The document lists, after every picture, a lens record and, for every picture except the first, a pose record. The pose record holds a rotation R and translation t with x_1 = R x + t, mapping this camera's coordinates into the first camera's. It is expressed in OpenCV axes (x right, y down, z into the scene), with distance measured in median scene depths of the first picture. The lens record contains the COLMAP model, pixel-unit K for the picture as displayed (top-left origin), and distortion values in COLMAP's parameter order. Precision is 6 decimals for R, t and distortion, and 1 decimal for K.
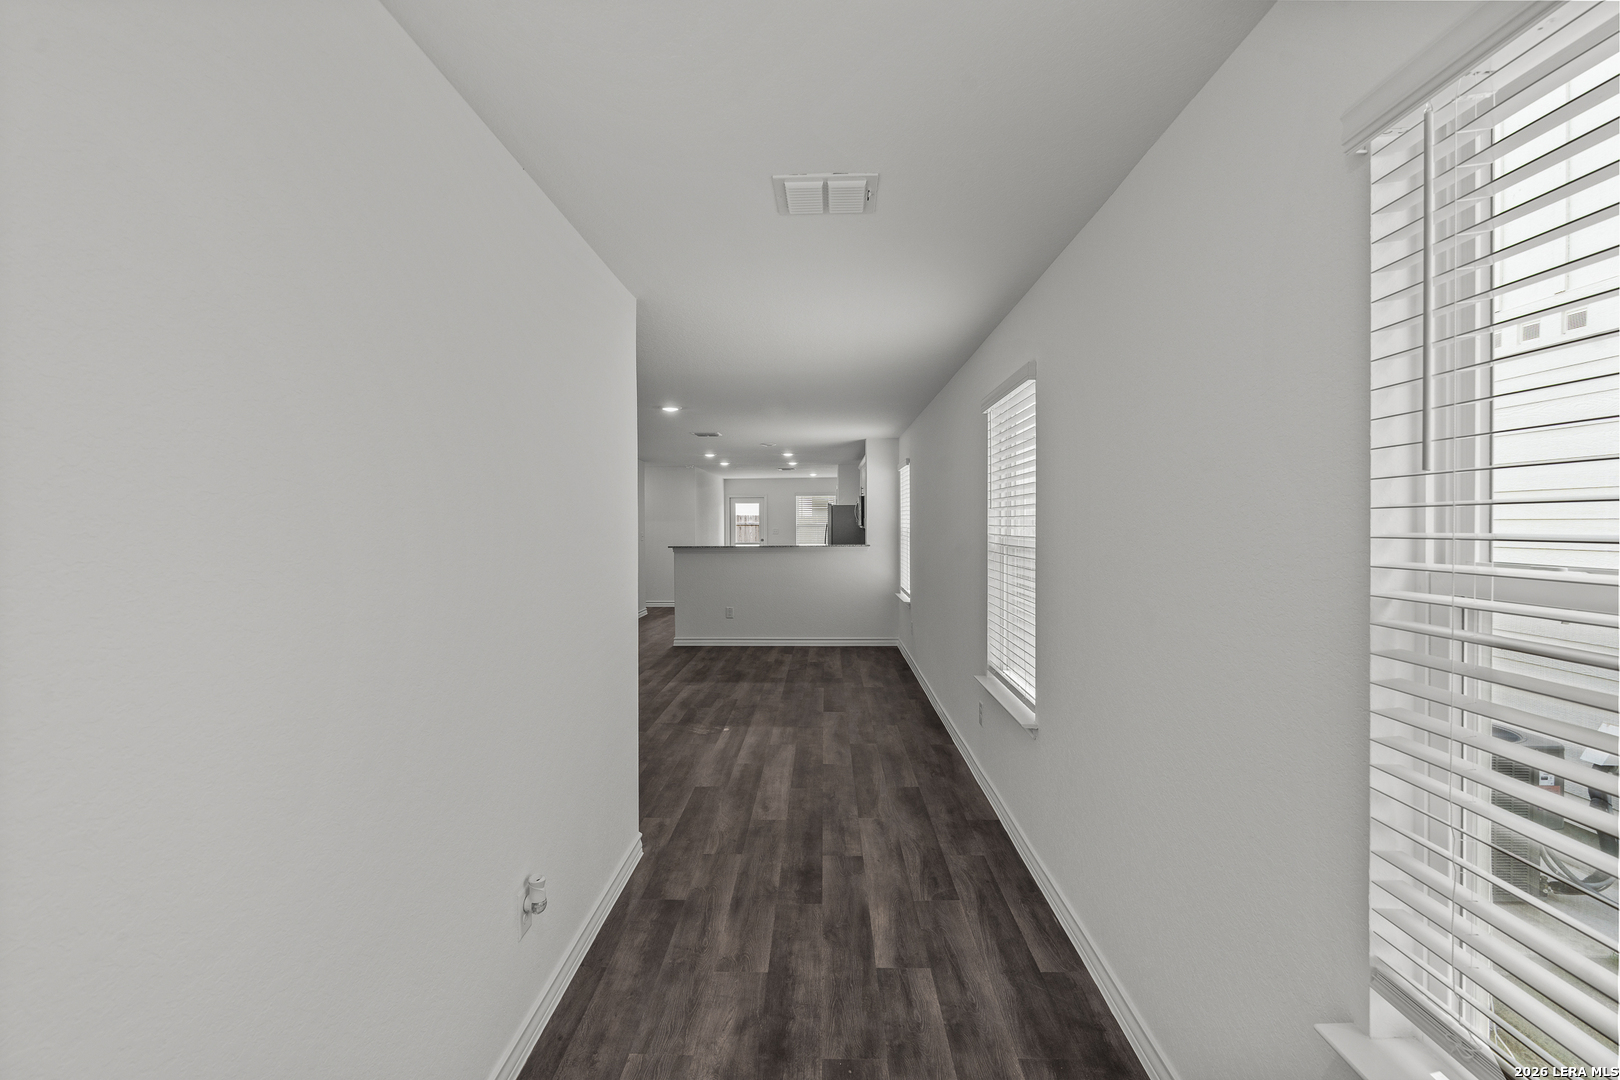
lens RADIAL K [[732.7, 0, 828.3], [0, 732.7, 512.6], [0, 0, 1]] dist [0.000129, -0.000055]
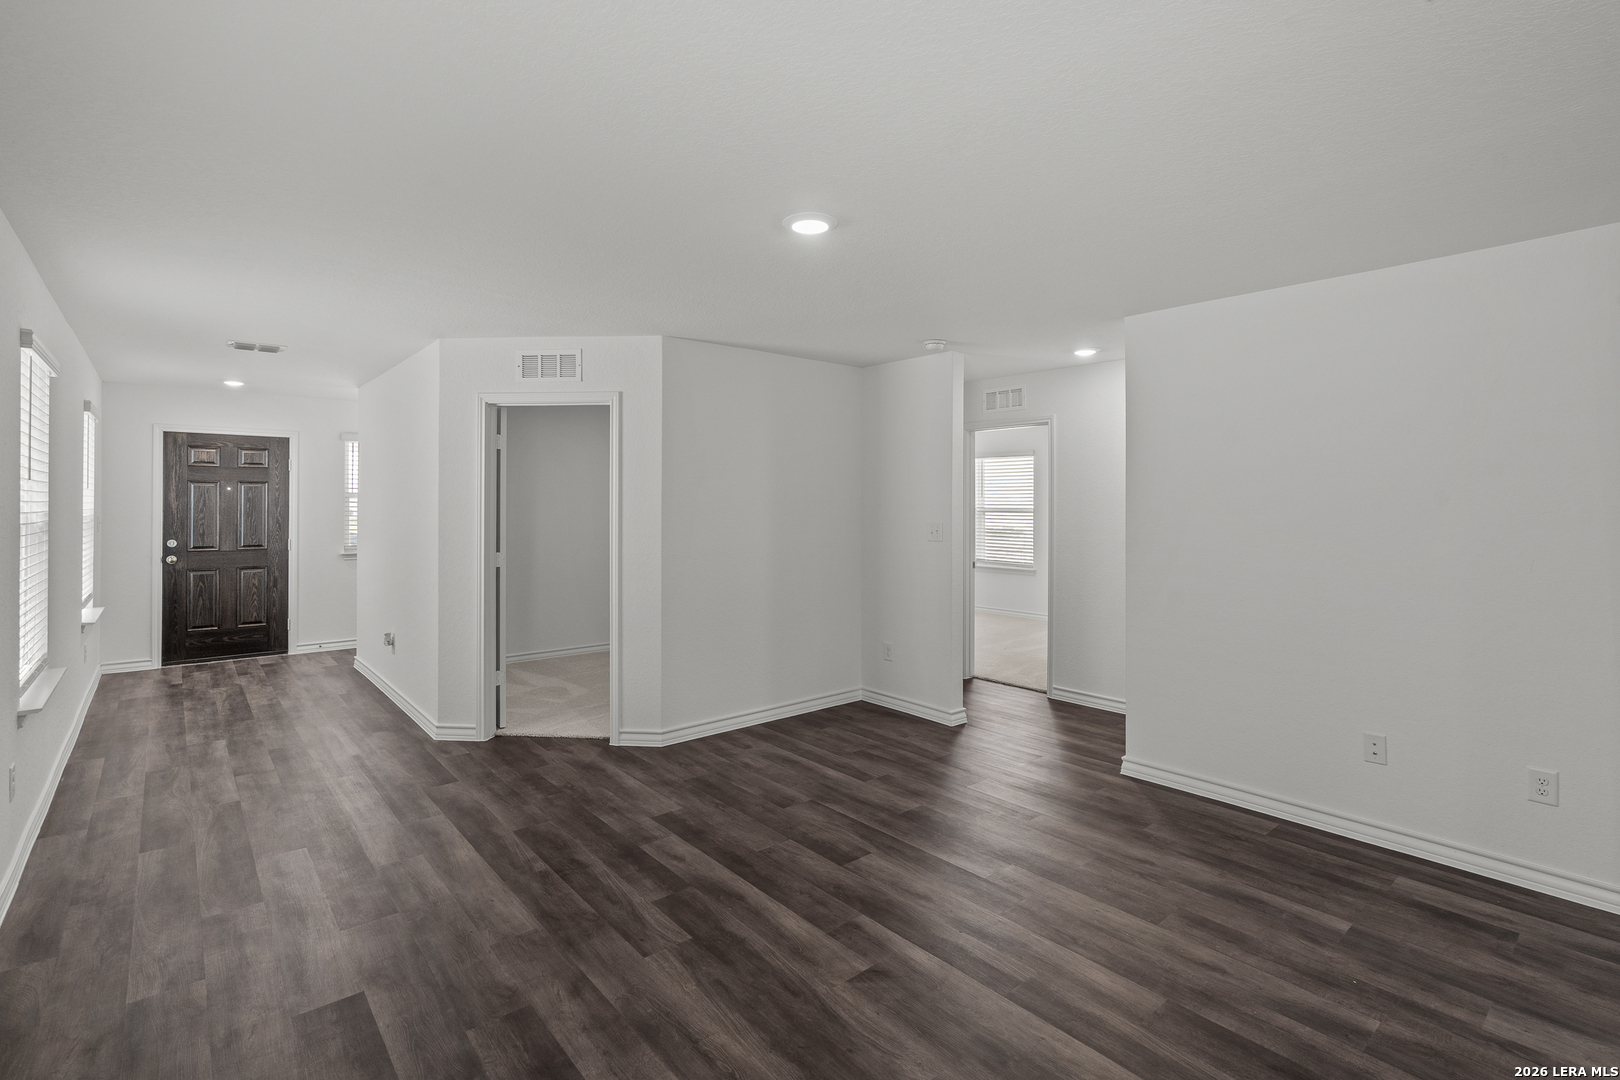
lens RADIAL K [[732.7, 0, 828.3], [0, 732.7, 512.6], [0, 0, 1]] dist [0.000129, -0.000055]
pose [[-0.746931, 0.008095, -0.664853, 0.092530], [0.006668, 0.999967, 0.004684, 0.022432], [0.664868, -0.000935, -0.746960, 2.054136]]
